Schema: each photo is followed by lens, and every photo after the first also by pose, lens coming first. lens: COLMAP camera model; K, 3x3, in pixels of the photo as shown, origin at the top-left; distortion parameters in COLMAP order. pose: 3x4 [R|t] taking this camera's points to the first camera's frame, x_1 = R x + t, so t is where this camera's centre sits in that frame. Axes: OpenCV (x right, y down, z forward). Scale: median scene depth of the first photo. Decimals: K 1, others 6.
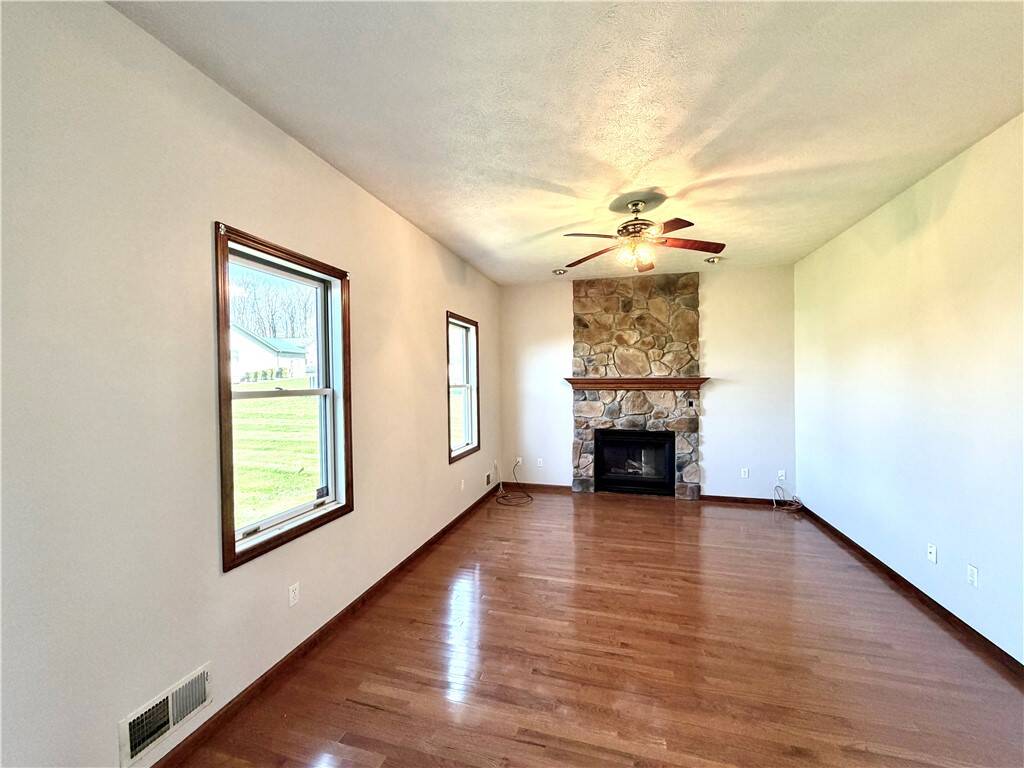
lens RADIAL K [[400.3, 0, 511.4], [0, 400.3, 384.6], [0, 0, 1]] dist [-0.003961, 0.001201]
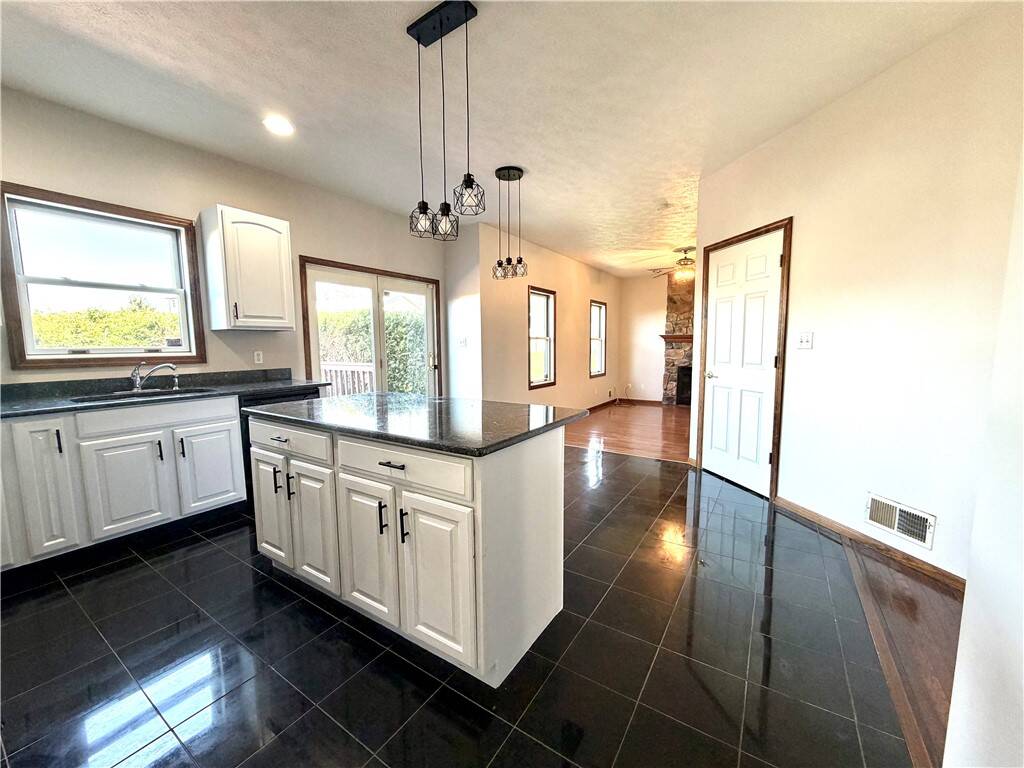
lens RADIAL K [[400.3, 0, 513.0], [0, 400.3, 375.2], [0, 0, 1]] dist [-0.003961, 0.001201]
pose [[0.955637, 0.030934, -0.292917, 0.044709], [-0.009449, 0.997178, 0.074482, 0.031990], [0.294394, -0.068410, 0.953232, -0.752713]]
